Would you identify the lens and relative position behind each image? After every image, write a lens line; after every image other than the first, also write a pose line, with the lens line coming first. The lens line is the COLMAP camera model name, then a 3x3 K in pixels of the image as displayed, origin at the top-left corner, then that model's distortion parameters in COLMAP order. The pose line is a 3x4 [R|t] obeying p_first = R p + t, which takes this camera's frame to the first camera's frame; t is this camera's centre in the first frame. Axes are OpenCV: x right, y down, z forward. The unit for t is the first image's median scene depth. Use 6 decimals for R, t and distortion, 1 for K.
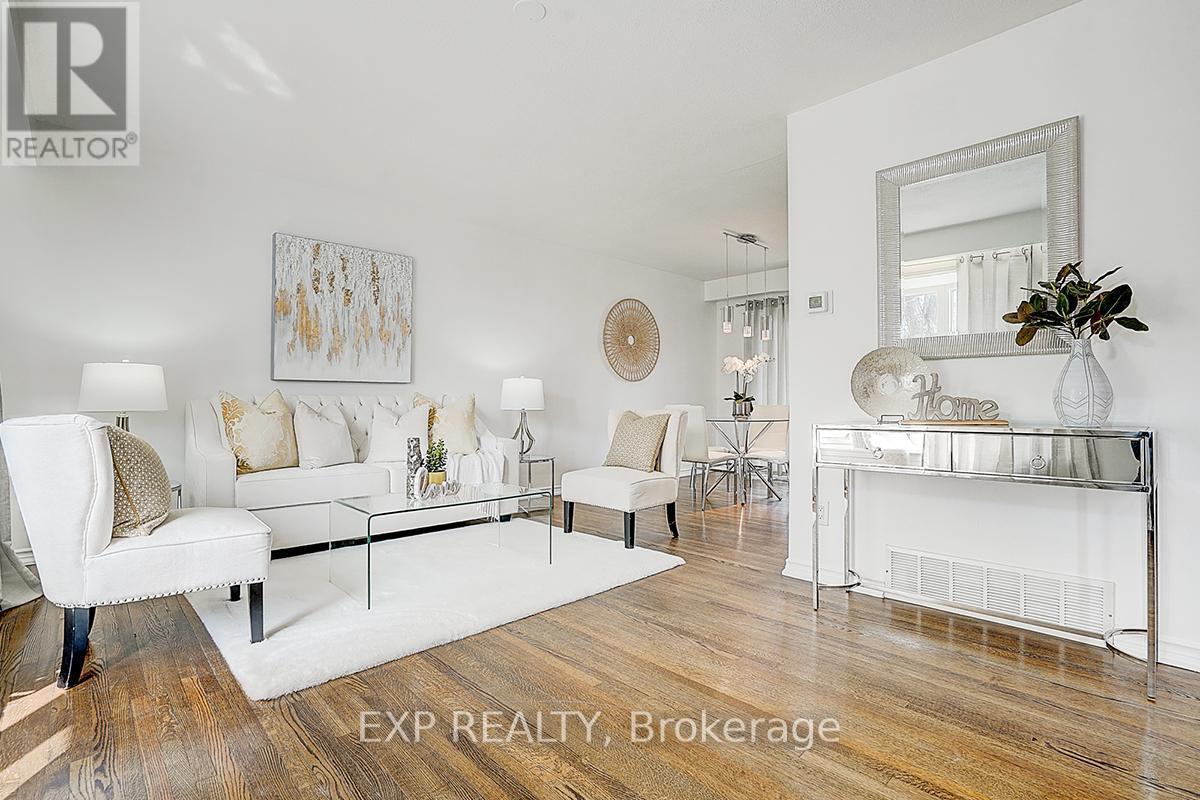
lens RADIAL K [[576.1, 0, 599.1], [0, 576.1, 401.7], [0, 0, 1]] dist [-0.044930, 0.032425]
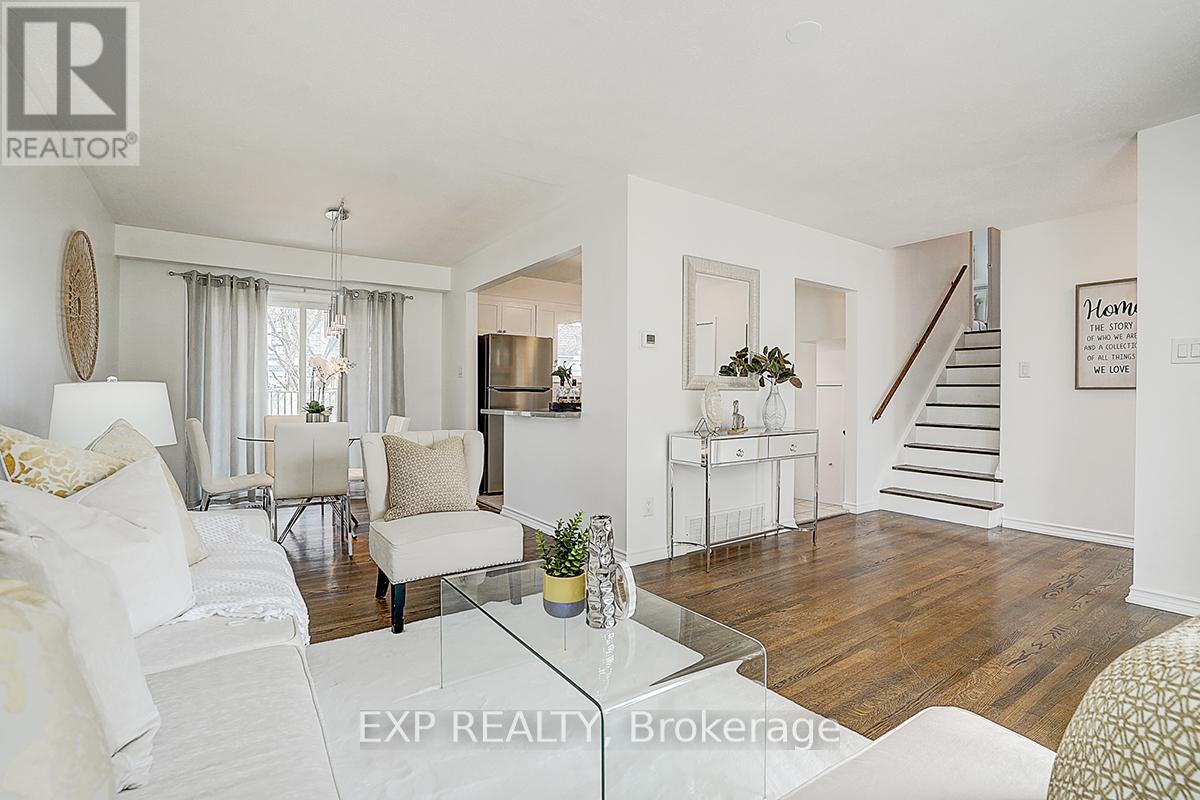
lens RADIAL K [[555.6, 0, 613.7], [0, 555.6, 401.4], [0, 0, 1]] dist [-0.026801, 0.000299]
pose [[0.137322, -0.009833, 0.990478, -0.904203], [-0.005909, 0.999925, 0.010746, -0.054978], [-0.990509, -0.007329, 0.137254, 0.975334]]
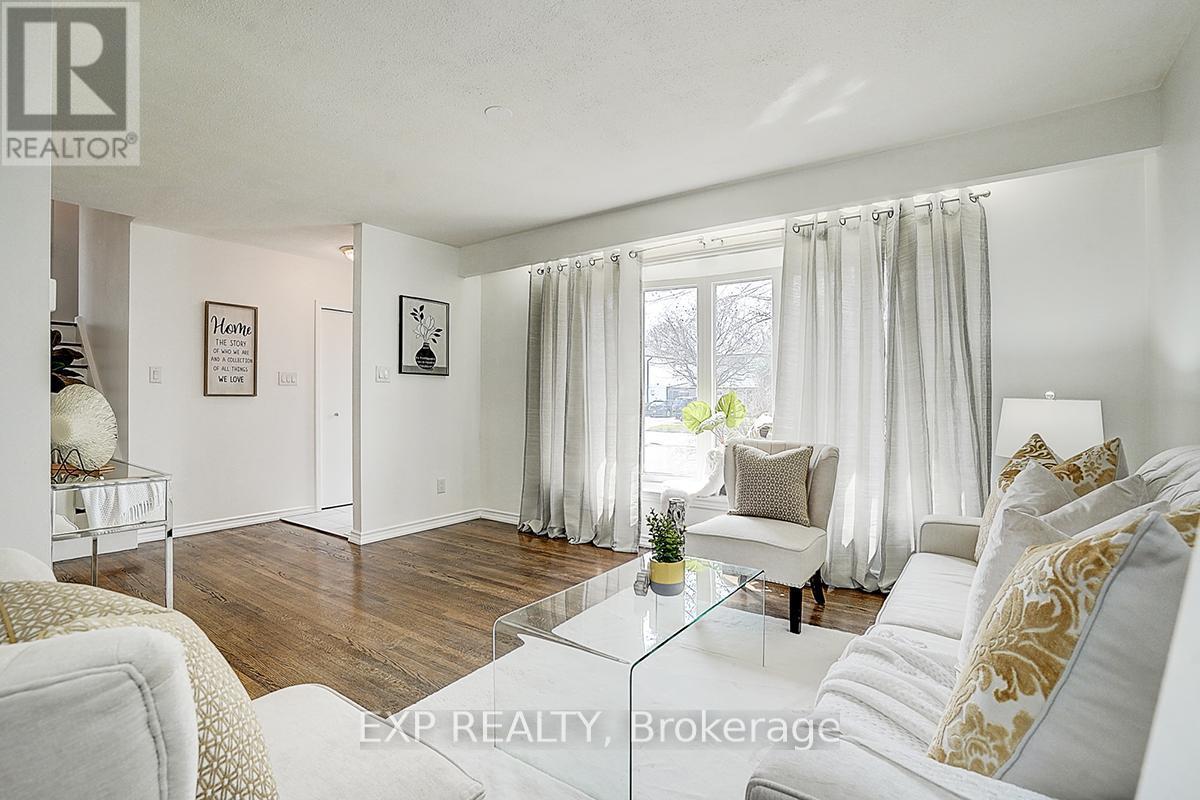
lens RADIAL K [[576.1, 0, 599.1], [0, 576.1, 401.7], [0, 0, 1]] dist [-0.044930, 0.032425]
pose [[-0.983719, 0.002874, -0.179690, -0.097772], [0.001521, 0.999969, 0.007670, -0.073909], [0.179706, 0.007272, -0.983693, 1.826786]]
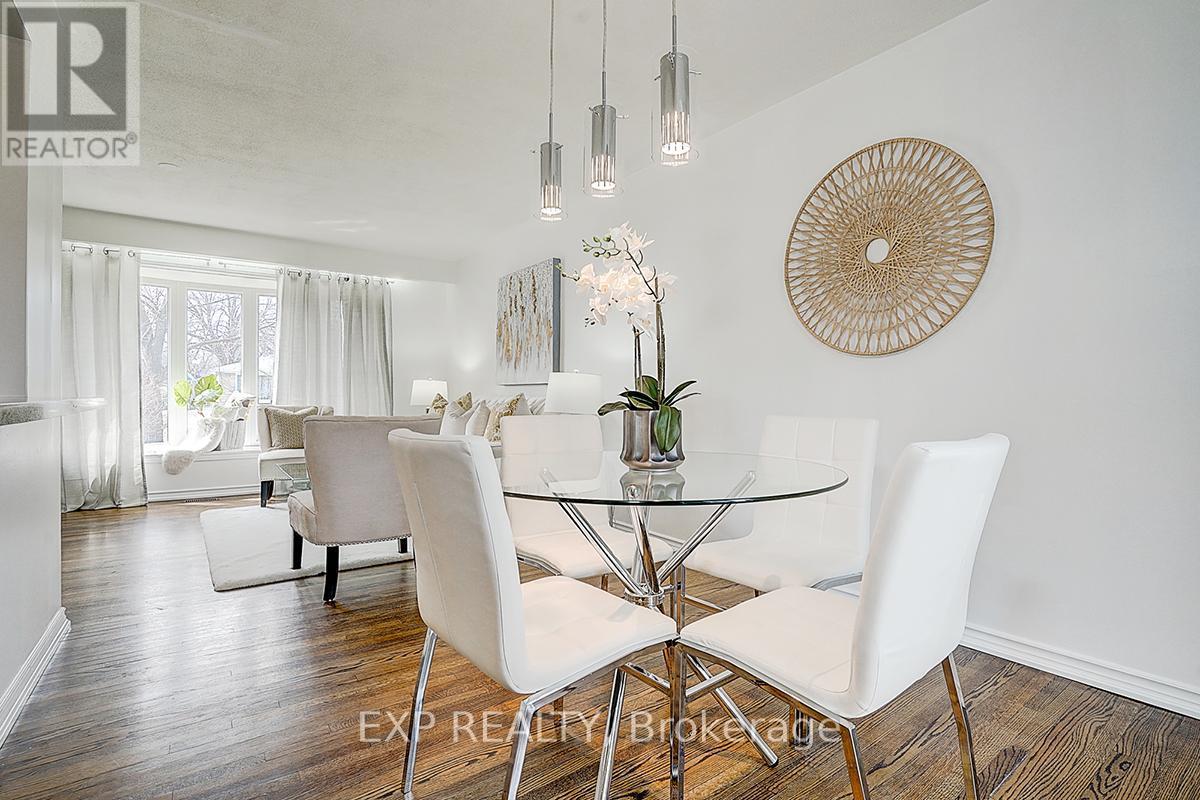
lens RADIAL K [[576.1, 0, 599.1], [0, 576.1, 401.7], [0, 0, 1]] dist [-0.044930, 0.032425]
pose [[-0.147555, 0.005697, -0.989037, 1.090866], [-0.005532, 0.999963, 0.006585, -0.012831], [0.989038, 0.006443, -0.147518, 2.038189]]
